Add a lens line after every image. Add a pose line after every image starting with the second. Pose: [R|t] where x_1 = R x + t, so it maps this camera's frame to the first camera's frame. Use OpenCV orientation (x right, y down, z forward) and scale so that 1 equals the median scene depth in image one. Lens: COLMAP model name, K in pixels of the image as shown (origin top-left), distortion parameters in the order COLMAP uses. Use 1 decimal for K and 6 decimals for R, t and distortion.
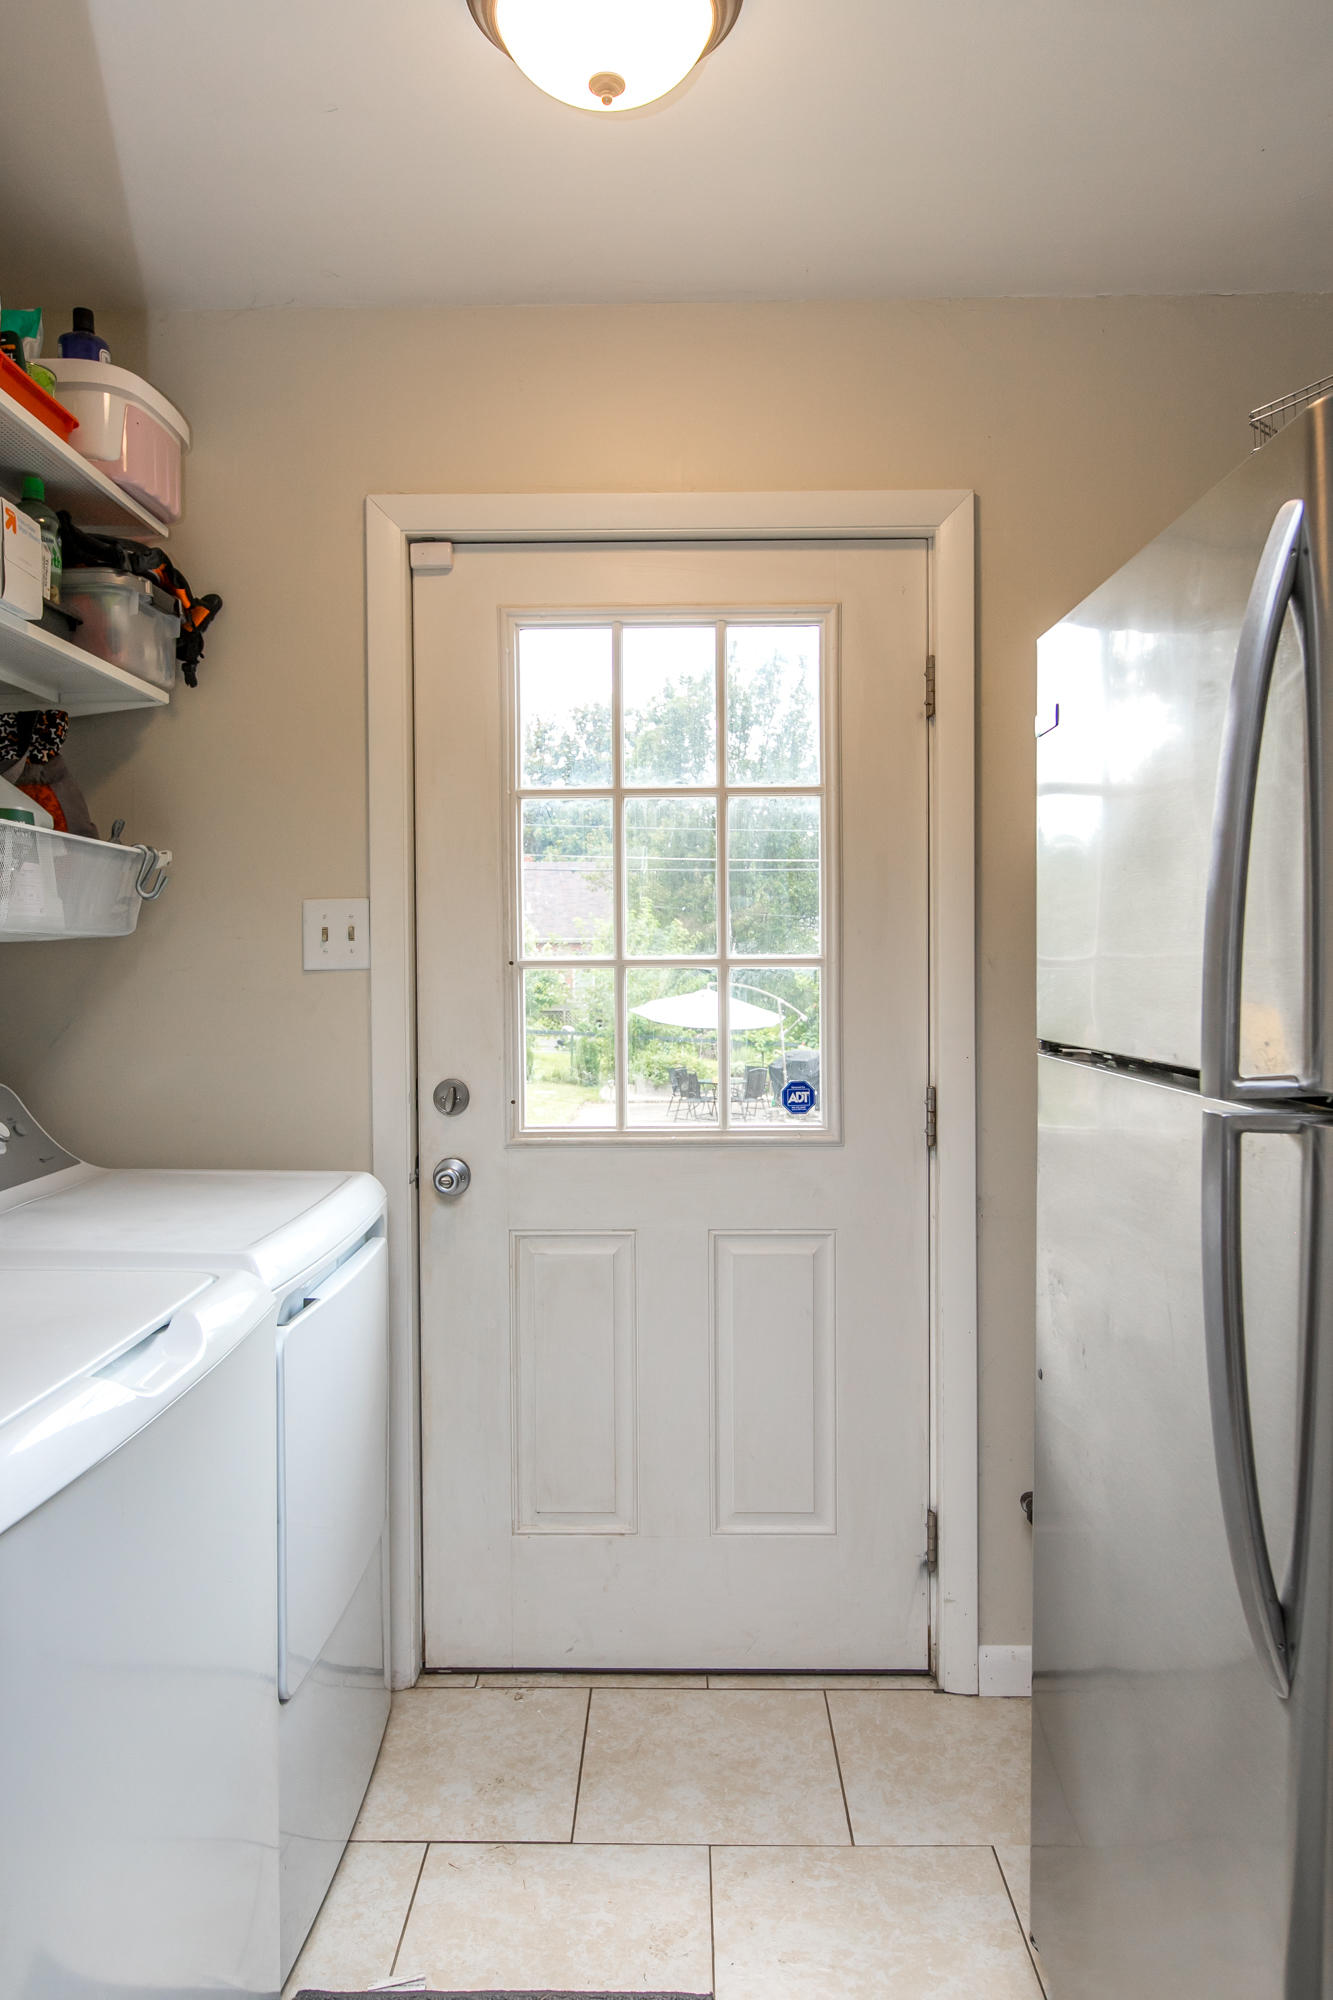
lens RADIAL K [[1390.5, 0, 666.9], [0, 1390.5, 995.0], [0, 0, 1]] dist [-0.012730, -0.011490]
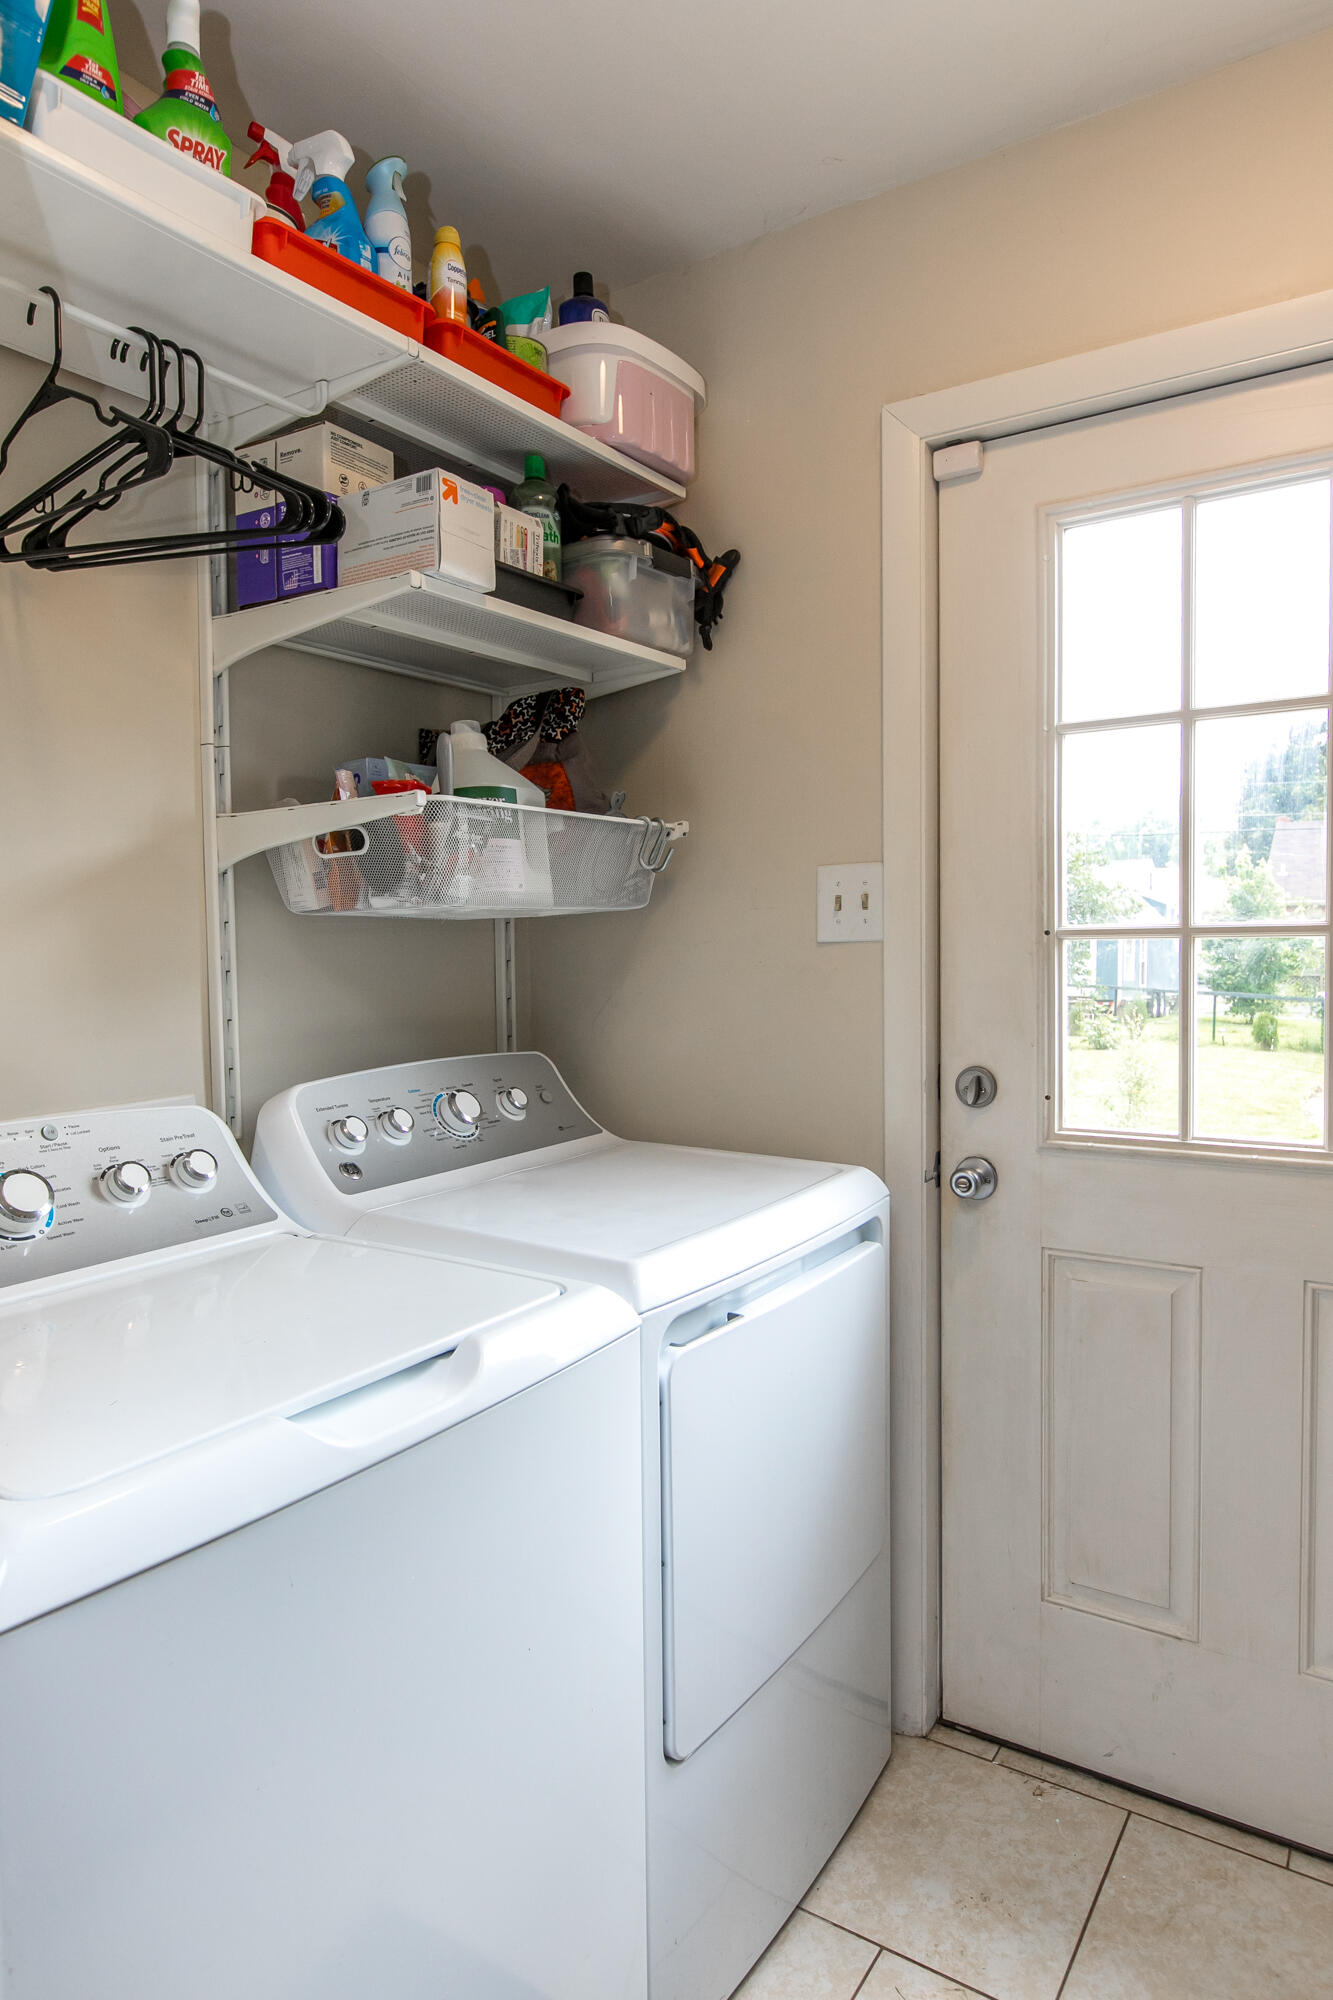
lens RADIAL K [[1239.8, 0, 662.3], [0, 1239.8, 999.8], [0, 0, 1]] dist [0.001164, -0.007277]
pose [[0.834853, 0.021030, -0.550071, 0.113341], [-0.002070, 0.999383, 0.035066, -0.008628], [0.550469, -0.028136, 0.834382, 0.257468]]
